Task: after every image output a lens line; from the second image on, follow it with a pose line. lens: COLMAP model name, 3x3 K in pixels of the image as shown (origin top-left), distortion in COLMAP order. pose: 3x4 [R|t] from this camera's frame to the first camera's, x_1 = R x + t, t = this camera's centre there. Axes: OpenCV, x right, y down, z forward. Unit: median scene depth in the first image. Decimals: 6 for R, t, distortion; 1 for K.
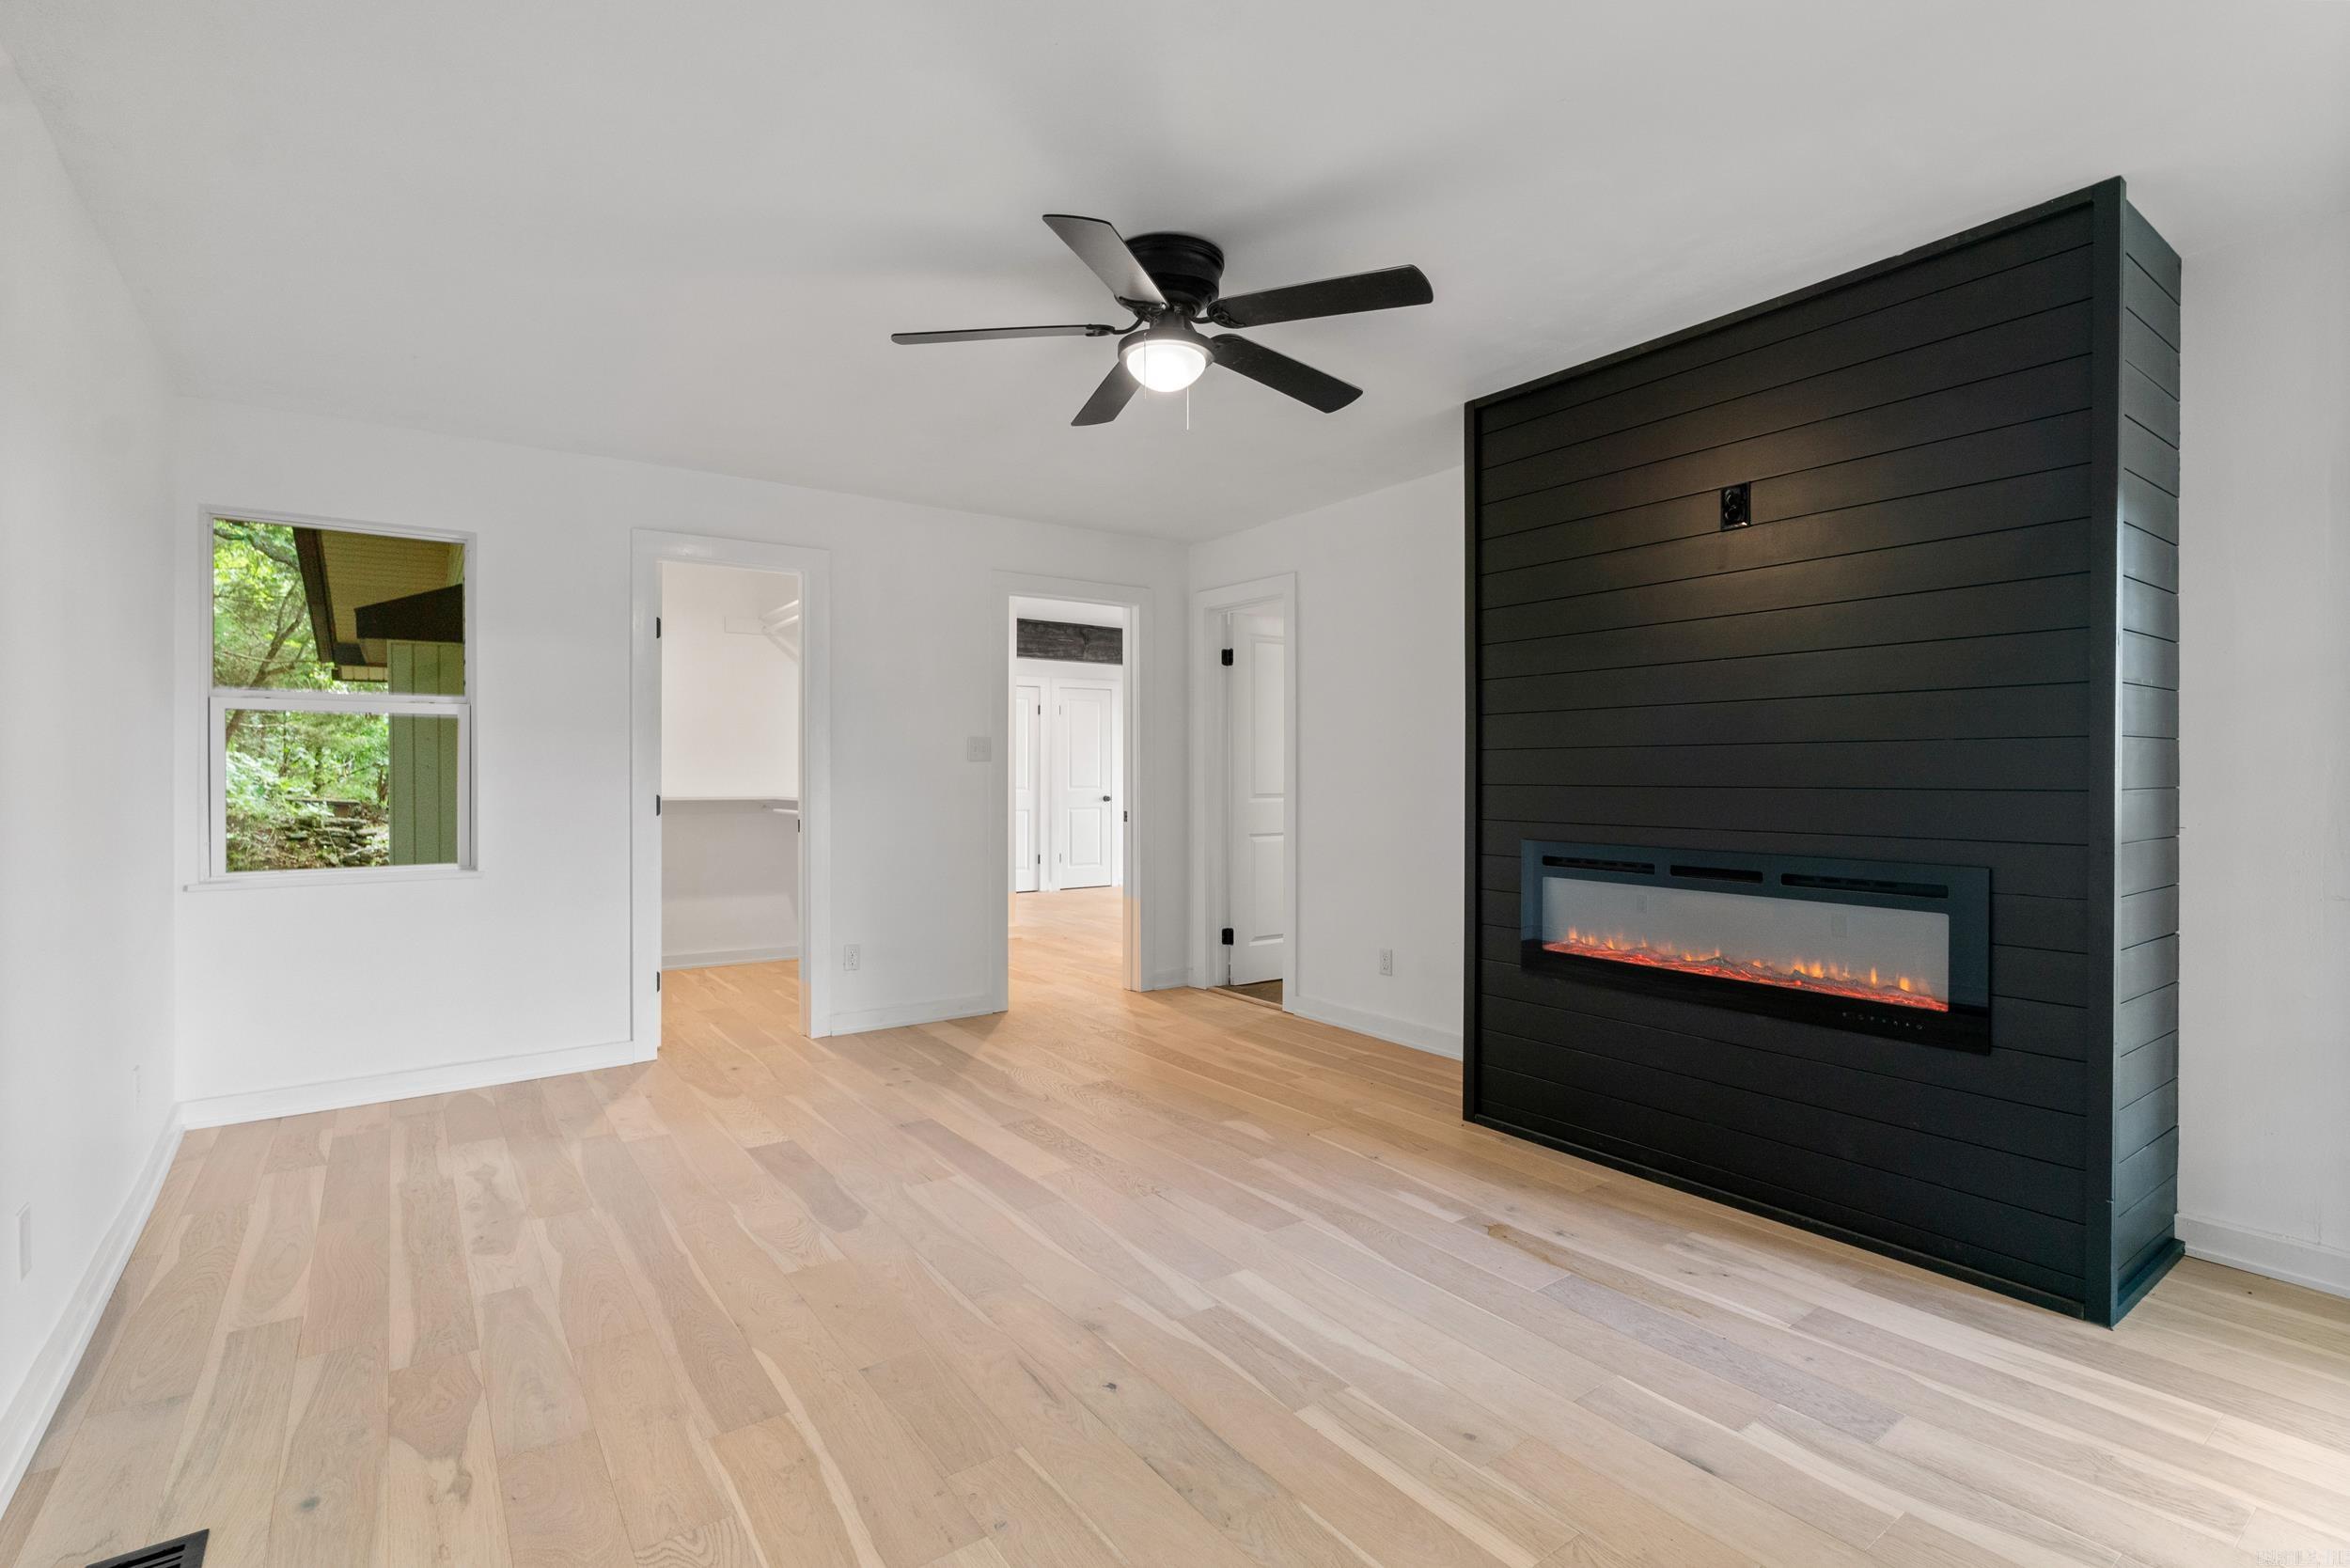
lens RADIAL K [[1079.2, 0, 1165.4], [0, 1079.2, 784.0], [0, 0, 1]] dist [-0.007493, 0.000391]
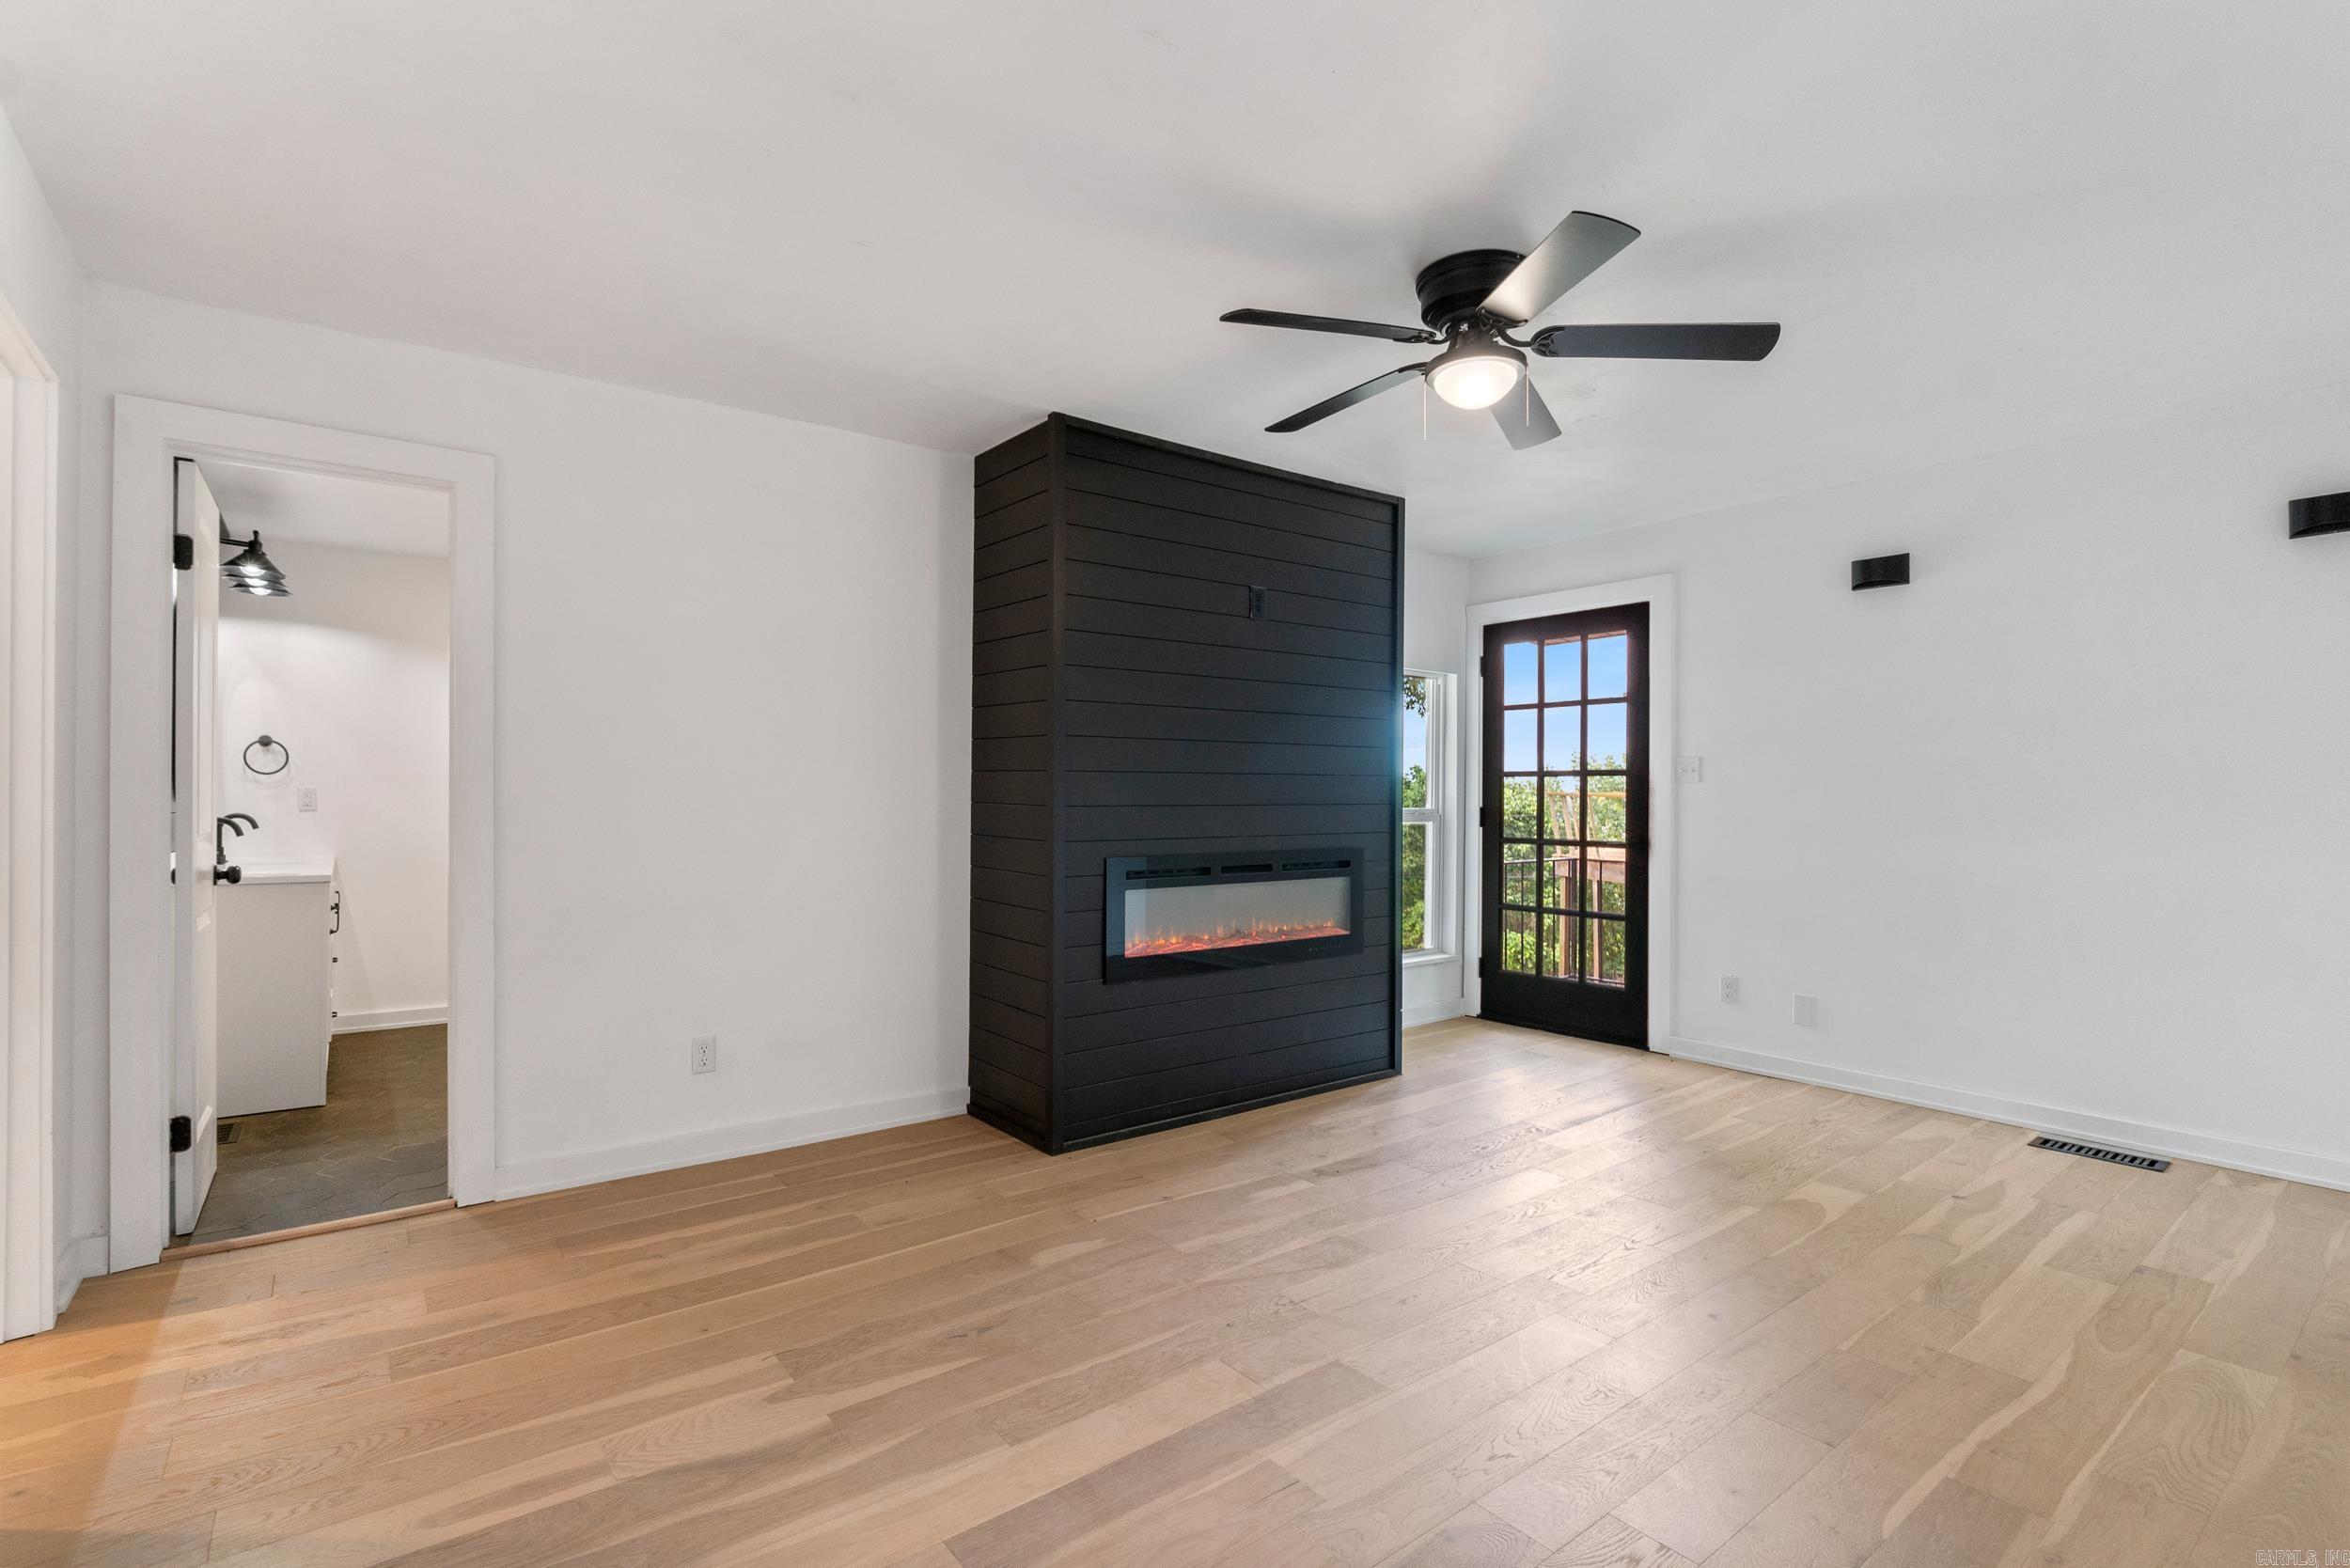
lens RADIAL K [[1079.2, 0, 1165.4], [0, 1079.2, 784.0], [0, 0, 1]] dist [-0.007493, 0.000391]
pose [[-0.023939, 0.008051, 0.999681, -0.797368], [0.008163, 0.999936, -0.007858, -0.013485], [-0.999680, 0.007972, -0.024003, 1.062825]]
